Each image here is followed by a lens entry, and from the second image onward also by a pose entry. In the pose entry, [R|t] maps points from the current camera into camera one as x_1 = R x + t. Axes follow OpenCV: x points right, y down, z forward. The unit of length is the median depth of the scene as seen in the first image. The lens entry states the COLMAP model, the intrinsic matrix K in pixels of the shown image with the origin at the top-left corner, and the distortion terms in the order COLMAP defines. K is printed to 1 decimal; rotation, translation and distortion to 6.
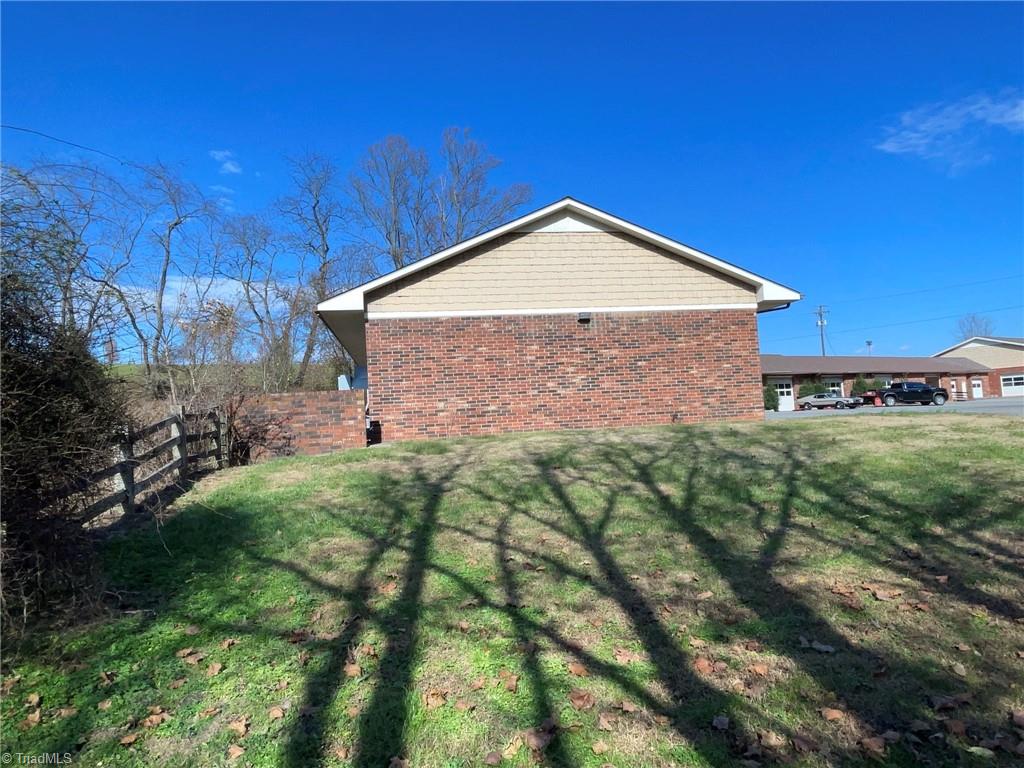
lens RADIAL K [[600.2, 0, 513.0], [0, 600.2, 382.7], [0, 0, 1]] dist [-0.007279, -0.001952]
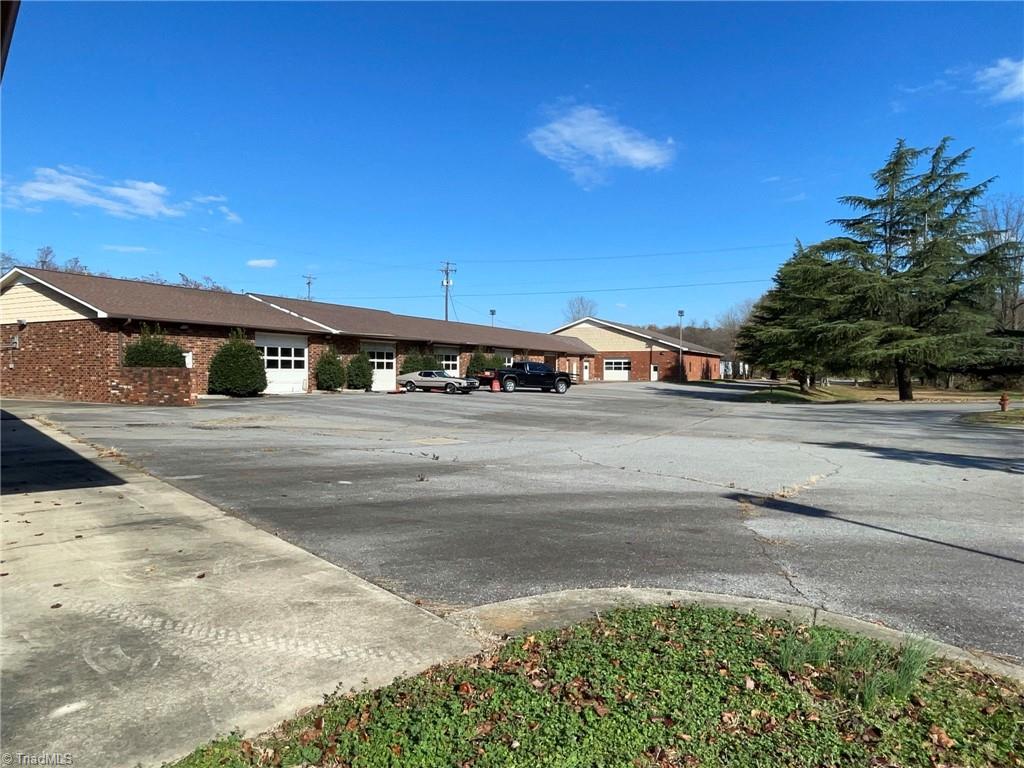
lens RADIAL K [[627.3, 0, 512.0], [0, 627.3, 383.7], [0, 0, 1]] dist [0.000568, 0.000003]
pose [[0.837687, 0.047629, 0.544070, 0.169840], [-0.086774, 0.995143, 0.046487, -0.008135], [-0.539213, -0.086153, 0.837751, 0.282624]]
